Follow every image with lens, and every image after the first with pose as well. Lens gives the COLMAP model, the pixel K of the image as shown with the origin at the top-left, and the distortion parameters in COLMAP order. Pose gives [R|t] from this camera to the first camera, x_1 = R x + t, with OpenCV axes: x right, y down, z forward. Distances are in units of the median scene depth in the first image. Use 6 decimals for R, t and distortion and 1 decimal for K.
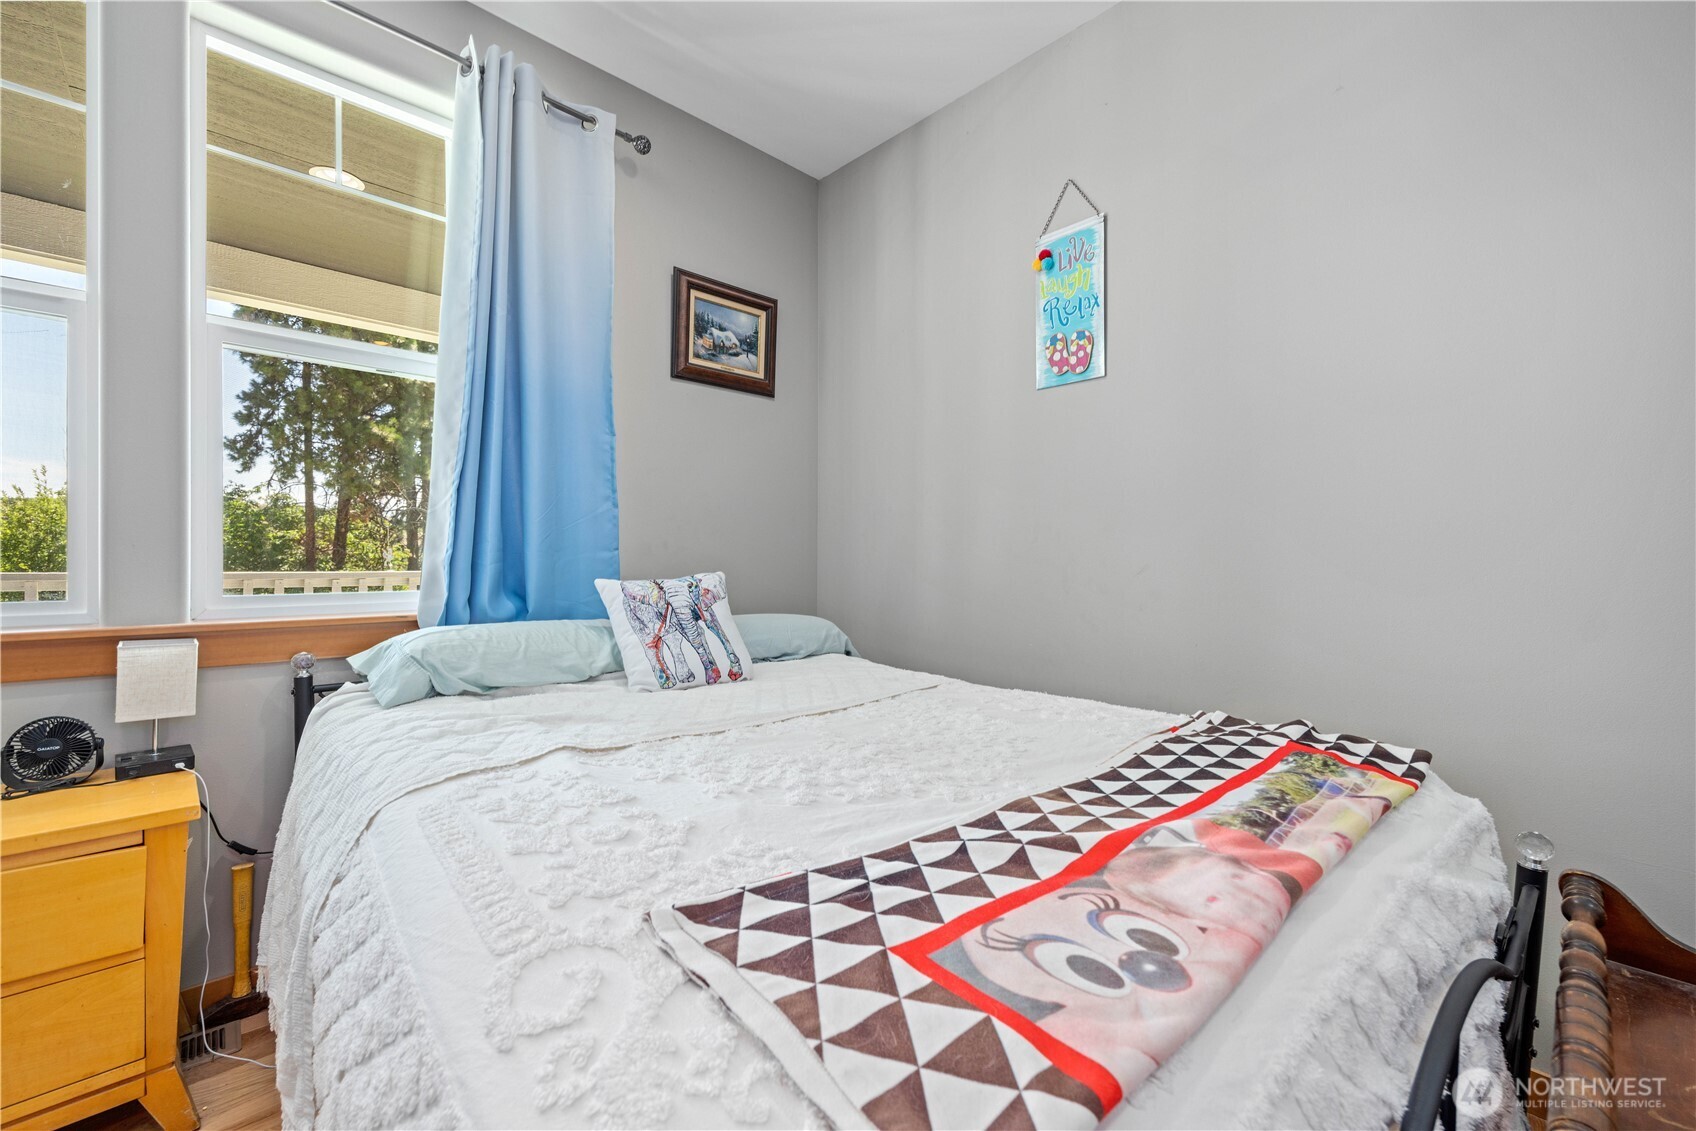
lens RADIAL K [[693.2, 0, 841.1], [0, 693.2, 571.0], [0, 0, 1]] dist [-0.001986, 0.000051]
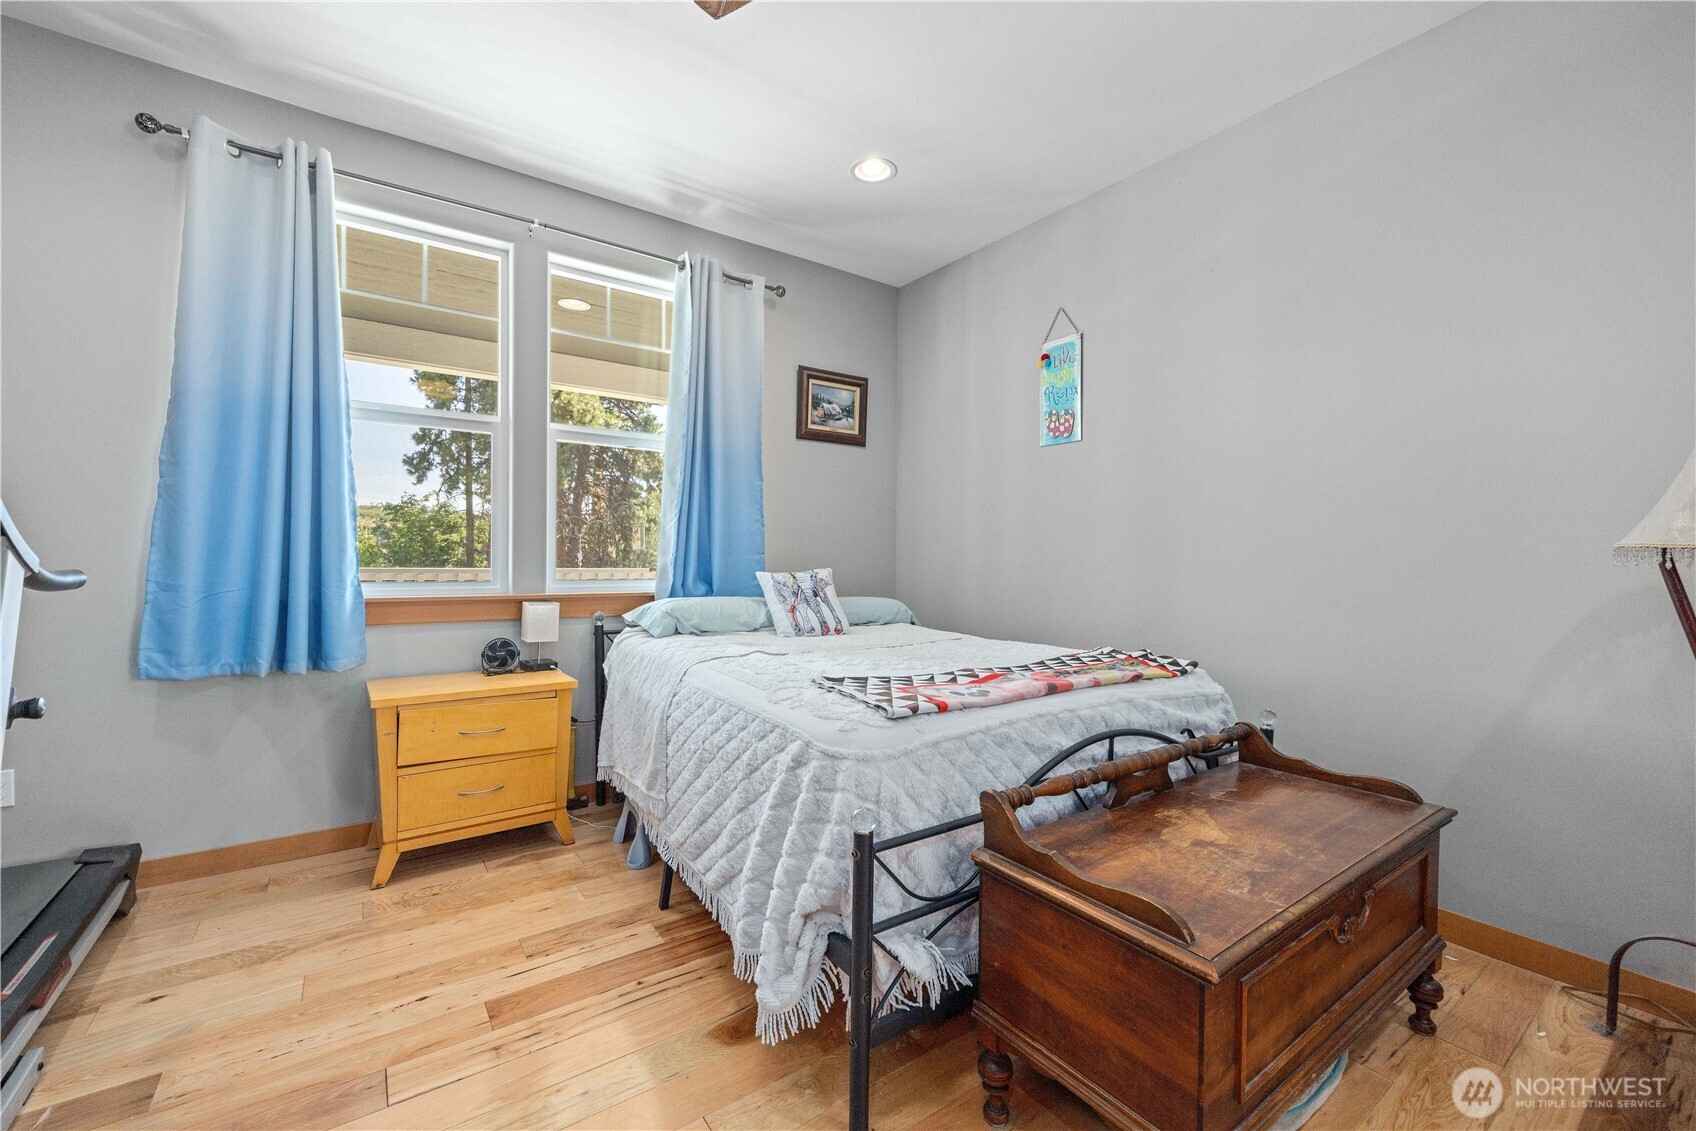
lens RADIAL K [[693.2, 0, 848.7], [0, 693.2, 568.6], [0, 0, 1]] dist [-0.001986, 0.000051]
pose [[0.991684, 0.005174, -0.128589, 0.070485], [-0.005895, 0.999969, -0.005224, 0.009705], [0.128558, 0.005938, 0.991684, -0.542607]]
